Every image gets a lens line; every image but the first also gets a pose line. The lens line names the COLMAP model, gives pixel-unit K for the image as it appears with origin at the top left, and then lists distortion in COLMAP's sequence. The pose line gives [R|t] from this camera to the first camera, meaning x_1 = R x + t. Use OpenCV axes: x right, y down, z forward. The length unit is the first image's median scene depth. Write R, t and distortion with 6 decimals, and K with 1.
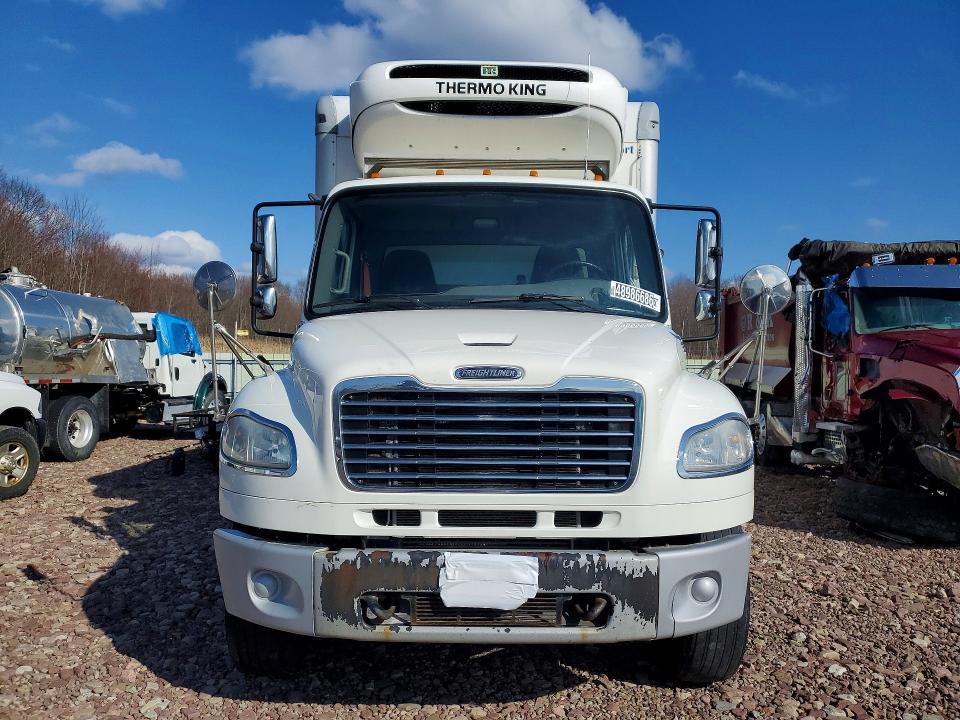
lens RADIAL K [[753.2, 0, 480.0], [0, 753.2, 360.0], [0, 0, 1]] dist [0.106026, -0.156417]
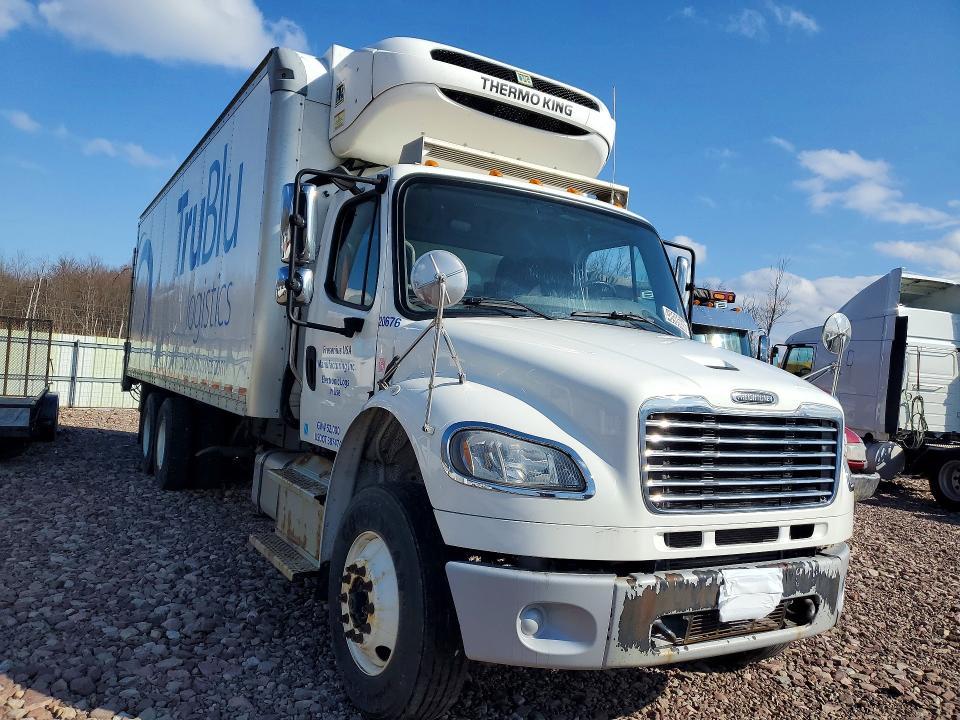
lens RADIAL K [[760.2, 0, 480.0], [0, 760.2, 360.0], [0, 0, 1]] dist [0.013781, -0.000506]
pose [[0.856465, 0.061601, 0.512517, -0.860731], [-0.064630, 0.997838, -0.011931, 0.002027], [-0.512144, -0.022905, 0.858594, 0.280212]]
